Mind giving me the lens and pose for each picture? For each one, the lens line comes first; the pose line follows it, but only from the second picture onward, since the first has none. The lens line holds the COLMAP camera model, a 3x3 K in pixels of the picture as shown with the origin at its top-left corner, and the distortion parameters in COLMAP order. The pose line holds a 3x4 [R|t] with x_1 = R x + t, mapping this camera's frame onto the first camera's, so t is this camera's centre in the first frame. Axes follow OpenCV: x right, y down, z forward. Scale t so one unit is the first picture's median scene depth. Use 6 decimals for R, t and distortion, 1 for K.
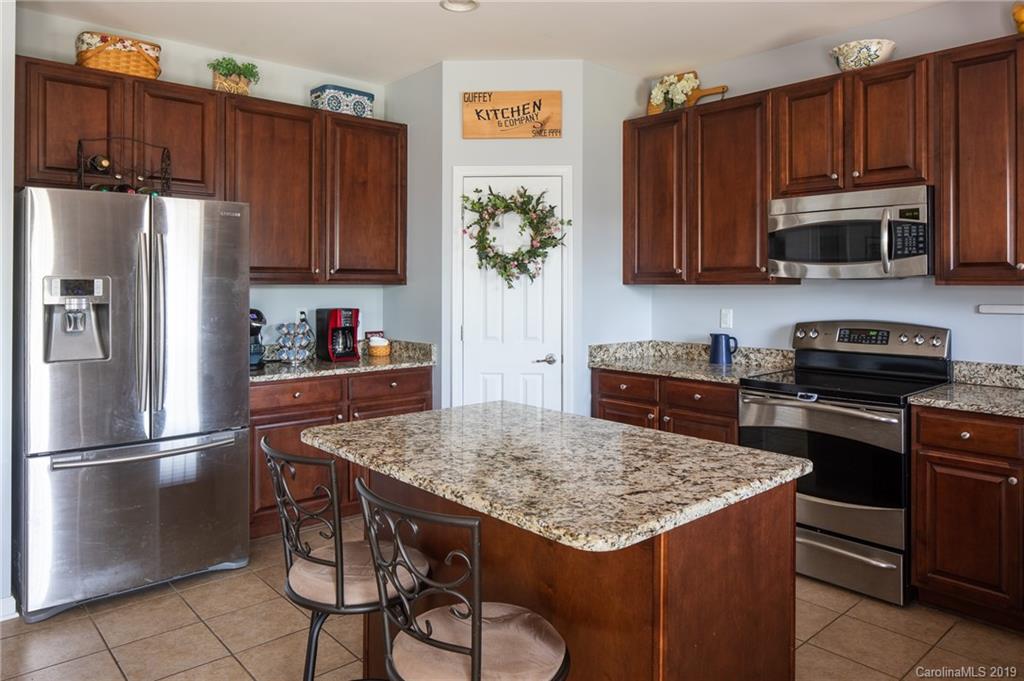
lens RADIAL K [[710.6, 0, 474.6], [0, 710.6, 276.3], [0, 0, 1]] dist [-0.008009, -0.000972]
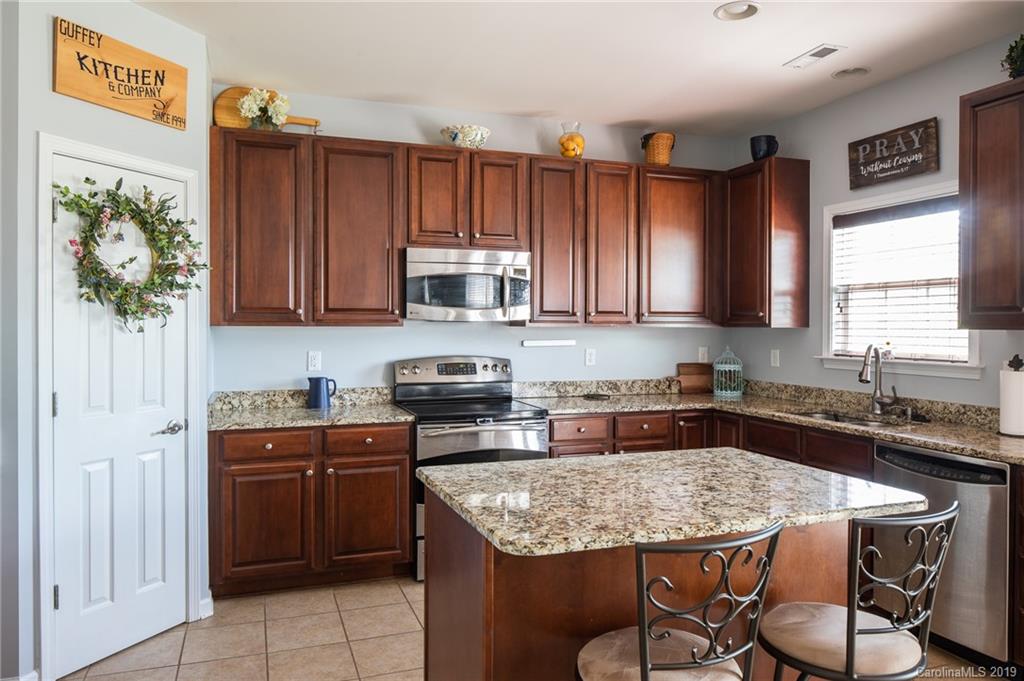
lens RADIAL K [[710.6, 0, 509.5], [0, 710.6, 332.9], [0, 0, 1]] dist [-0.008009, -0.000972]
pose [[0.341829, -0.010339, 0.939705, -0.468776], [-0.010968, 0.999827, 0.014990, 0.003311], [-0.939698, -0.015431, 0.341657, 0.419307]]
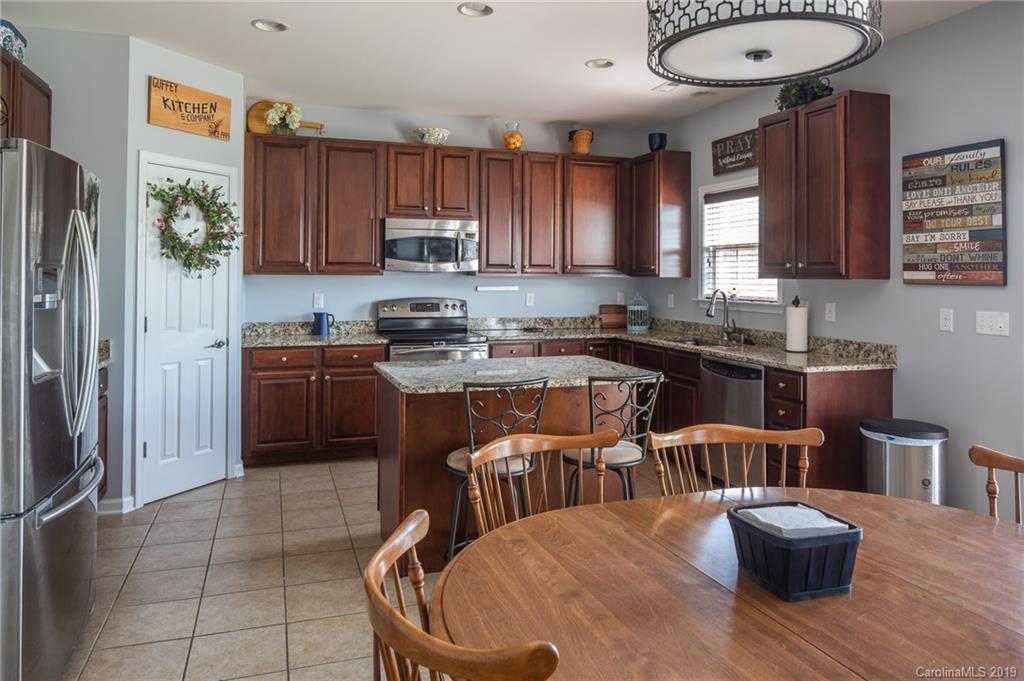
lens RADIAL K [[710.6, 0, 519.5], [0, 710.6, 268.7], [0, 0, 1]] dist [-0.008009, -0.000972]
pose [[0.352958, 0.010409, 0.935581, -0.748858], [-0.014416, 0.999880, -0.005685, 0.002066], [-0.935528, -0.011481, 0.353066, 0.188147]]
